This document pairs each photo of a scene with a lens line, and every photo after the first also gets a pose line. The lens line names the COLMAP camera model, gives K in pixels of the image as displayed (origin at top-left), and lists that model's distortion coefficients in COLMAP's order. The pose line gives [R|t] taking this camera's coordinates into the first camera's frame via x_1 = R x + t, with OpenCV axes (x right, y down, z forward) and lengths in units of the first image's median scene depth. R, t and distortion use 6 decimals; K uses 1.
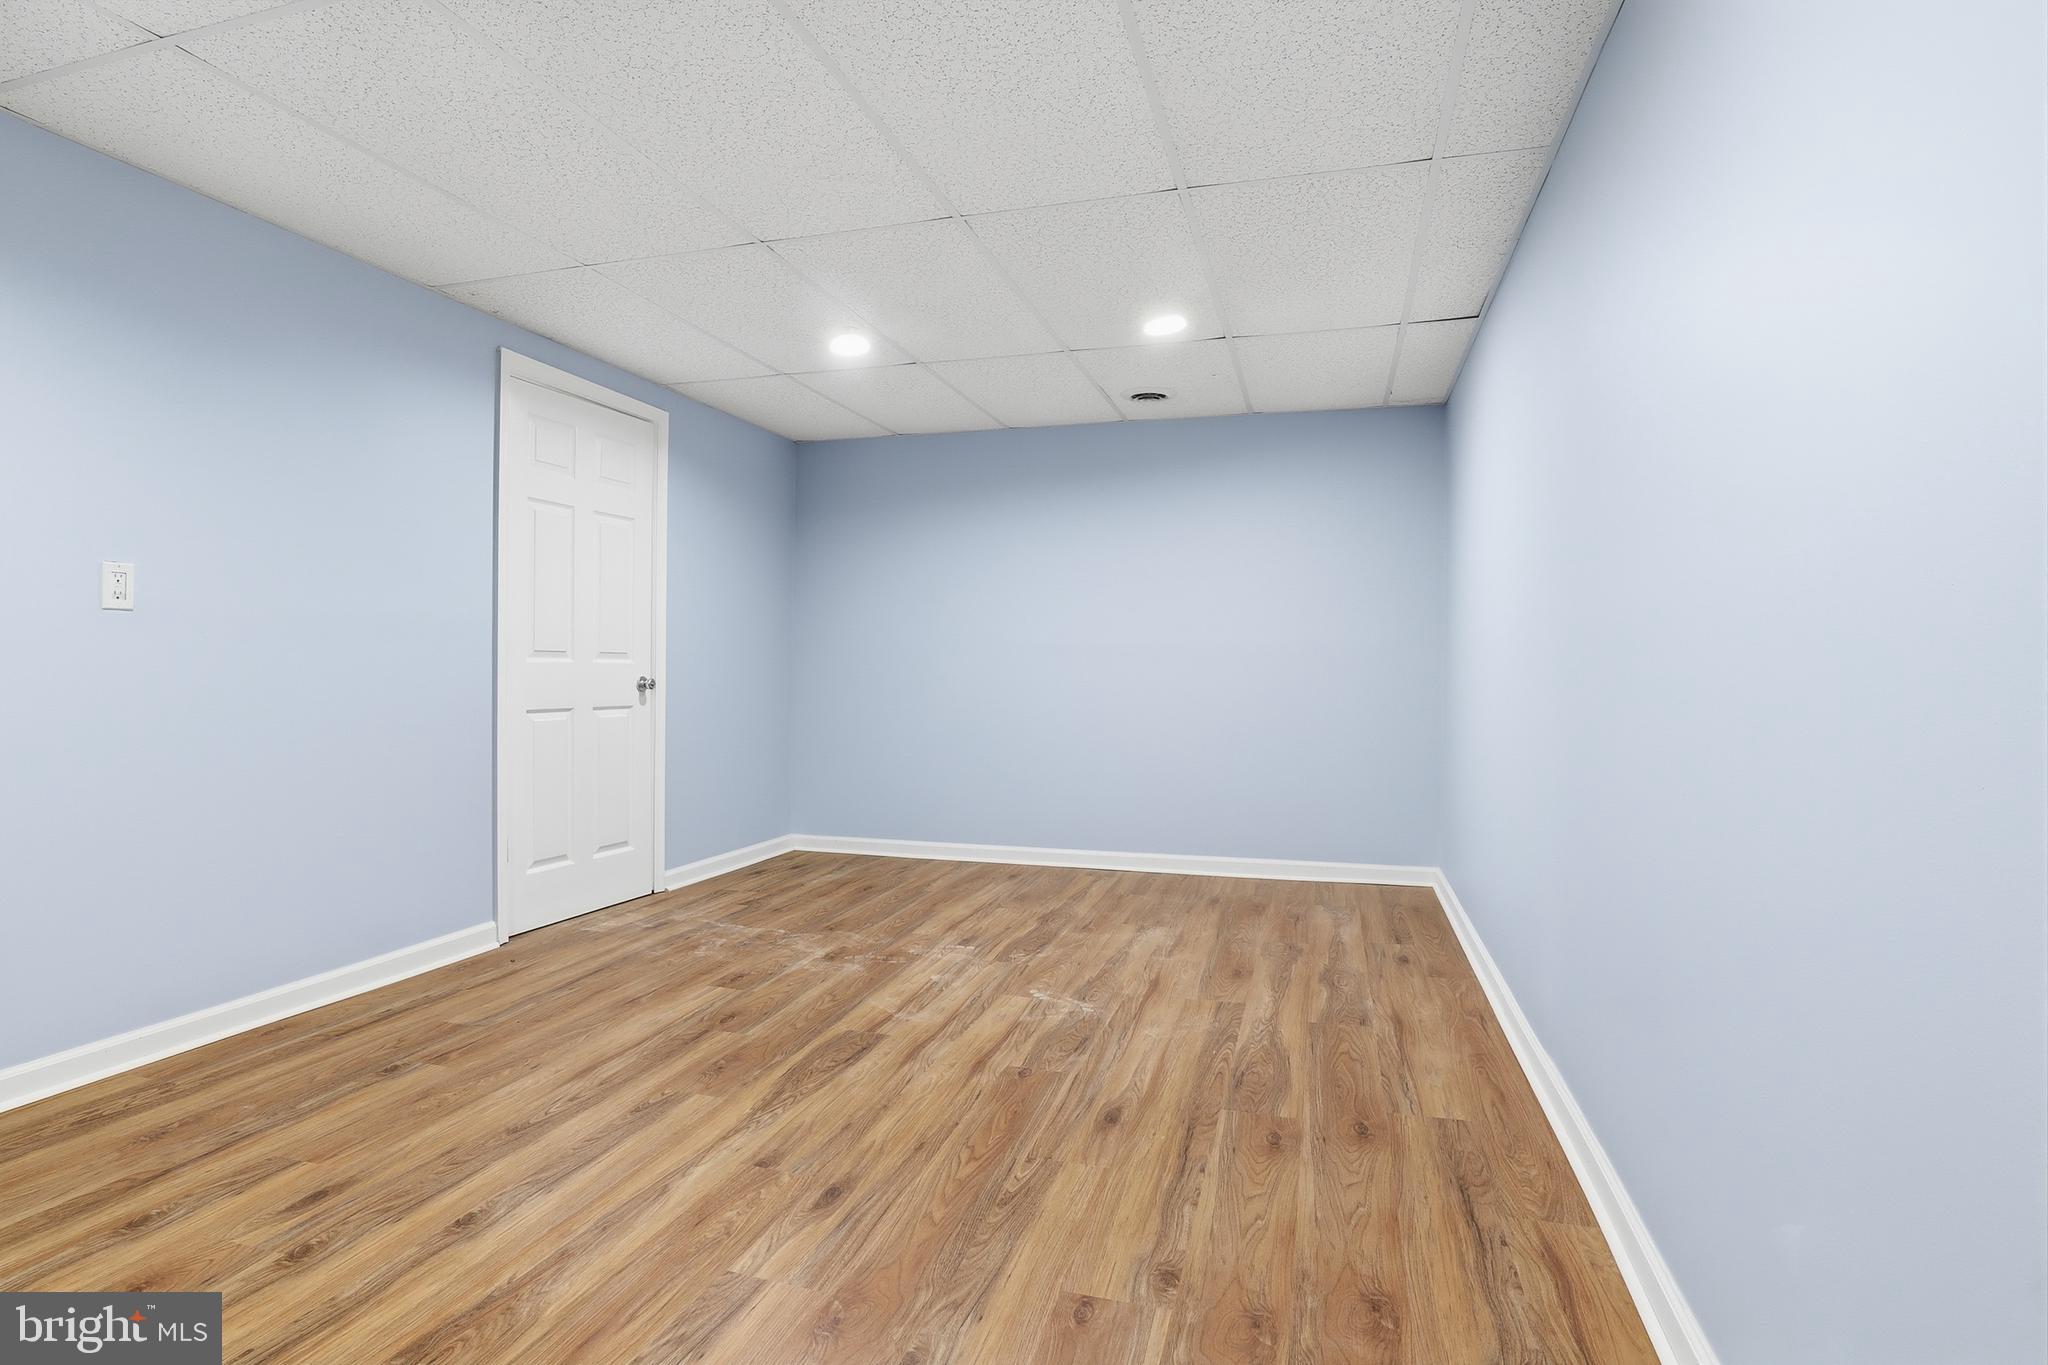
lens RADIAL K [[1039.6, 0, 1024.0], [0, 1039.6, 682.5], [0, 0, 1]] dist [-0.042942, 0.011532]
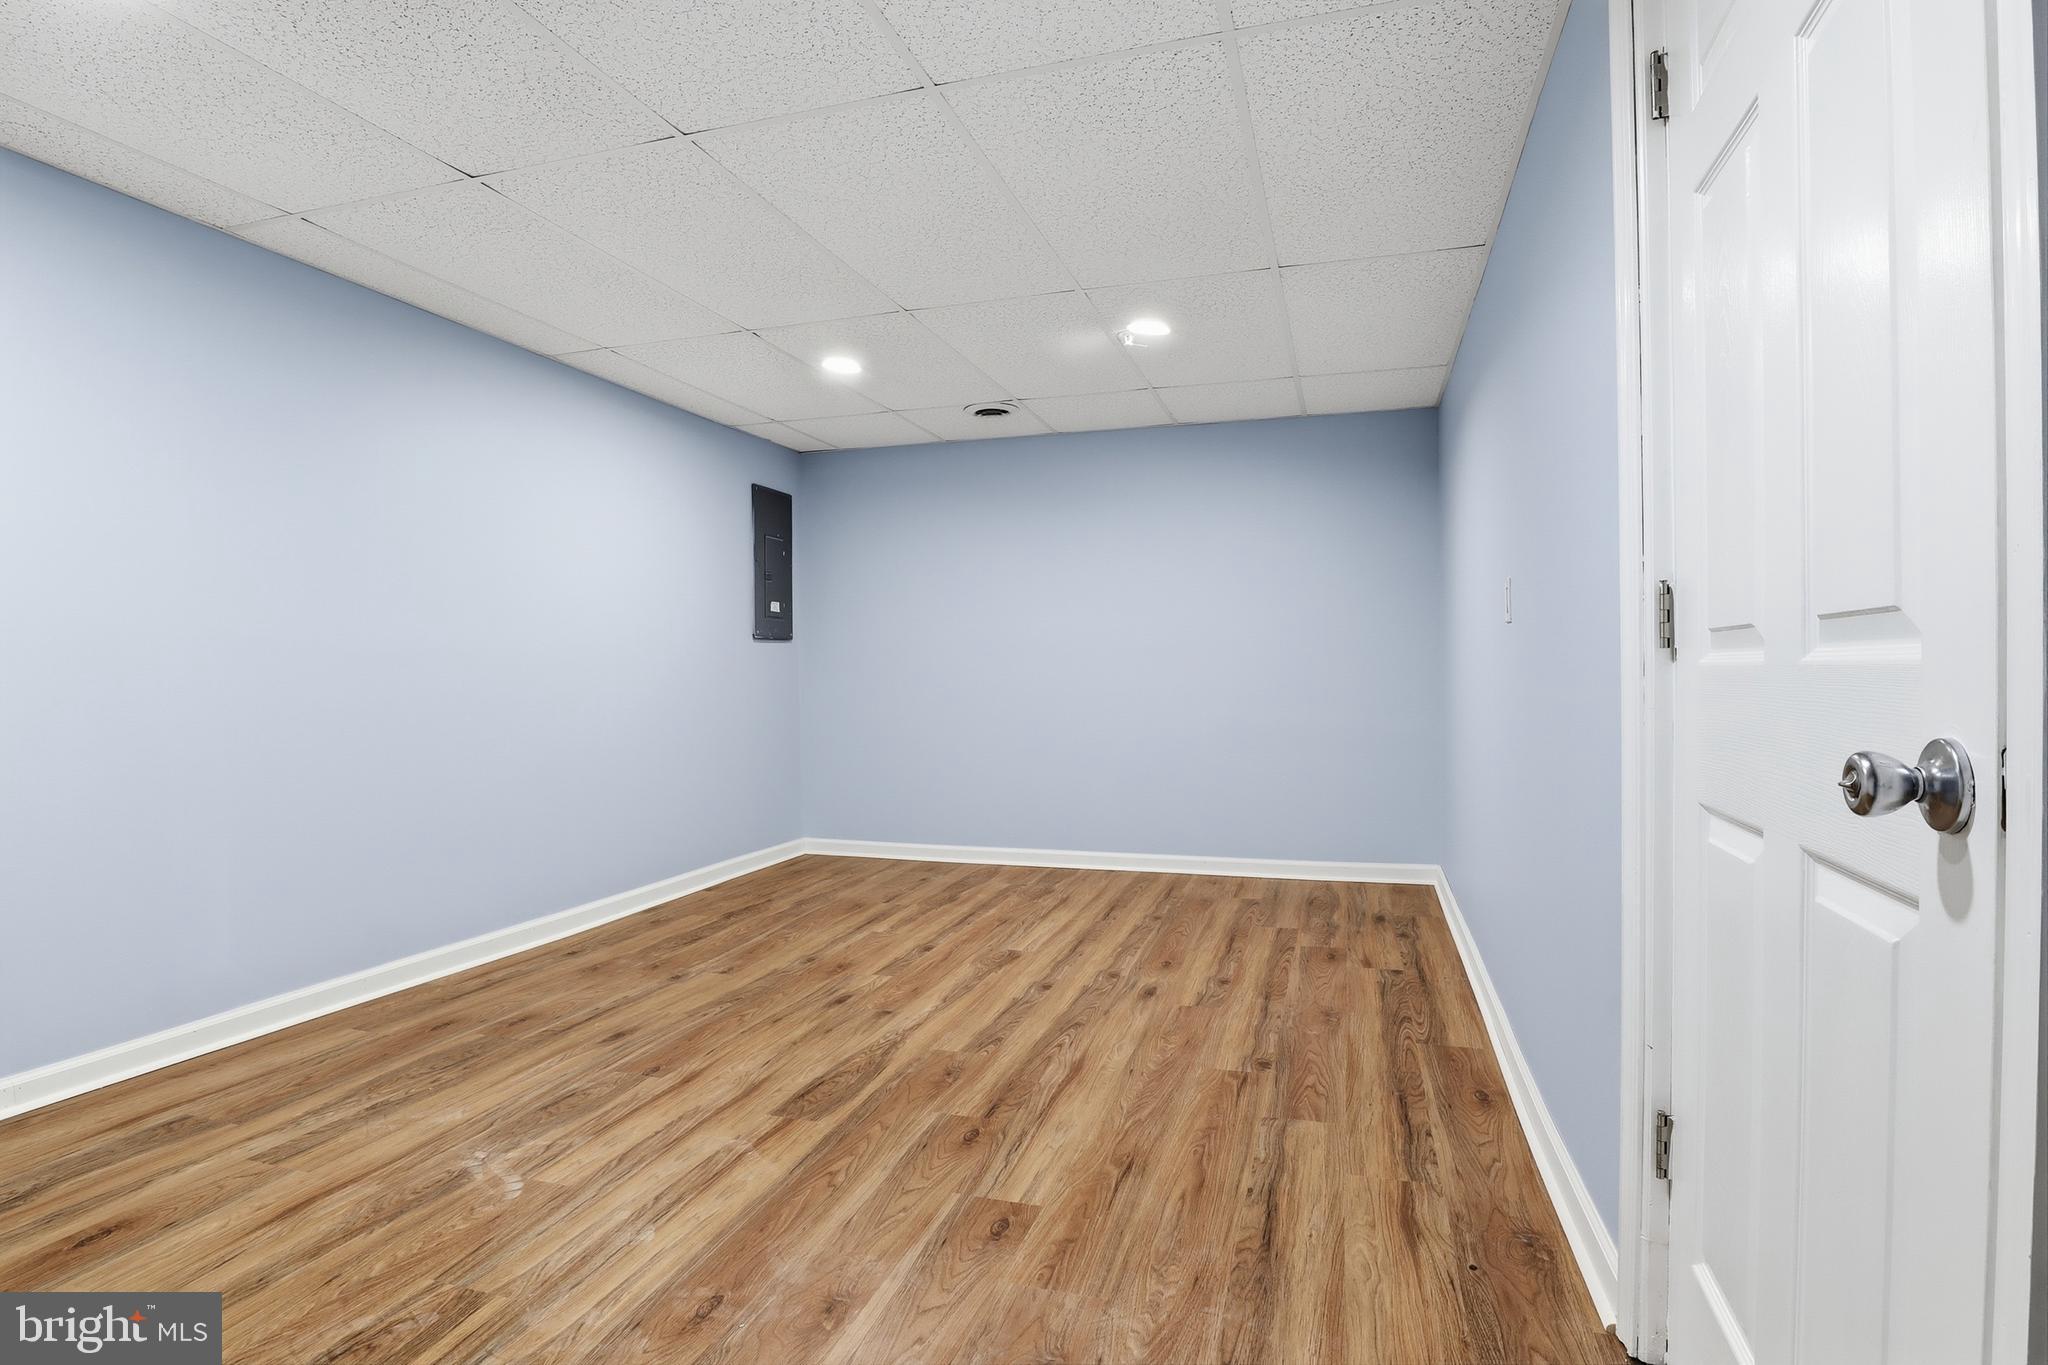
lens RADIAL K [[1039.6, 0, 1024.0], [0, 1039.6, 682.5], [0, 0, 1]] dist [-0.042942, 0.011532]
pose [[-0.999826, -0.001339, 0.018585, -0.363652], [-0.000928, 0.999755, 0.022113, -0.029495], [-0.018610, 0.022091, -0.999583, 1.879506]]
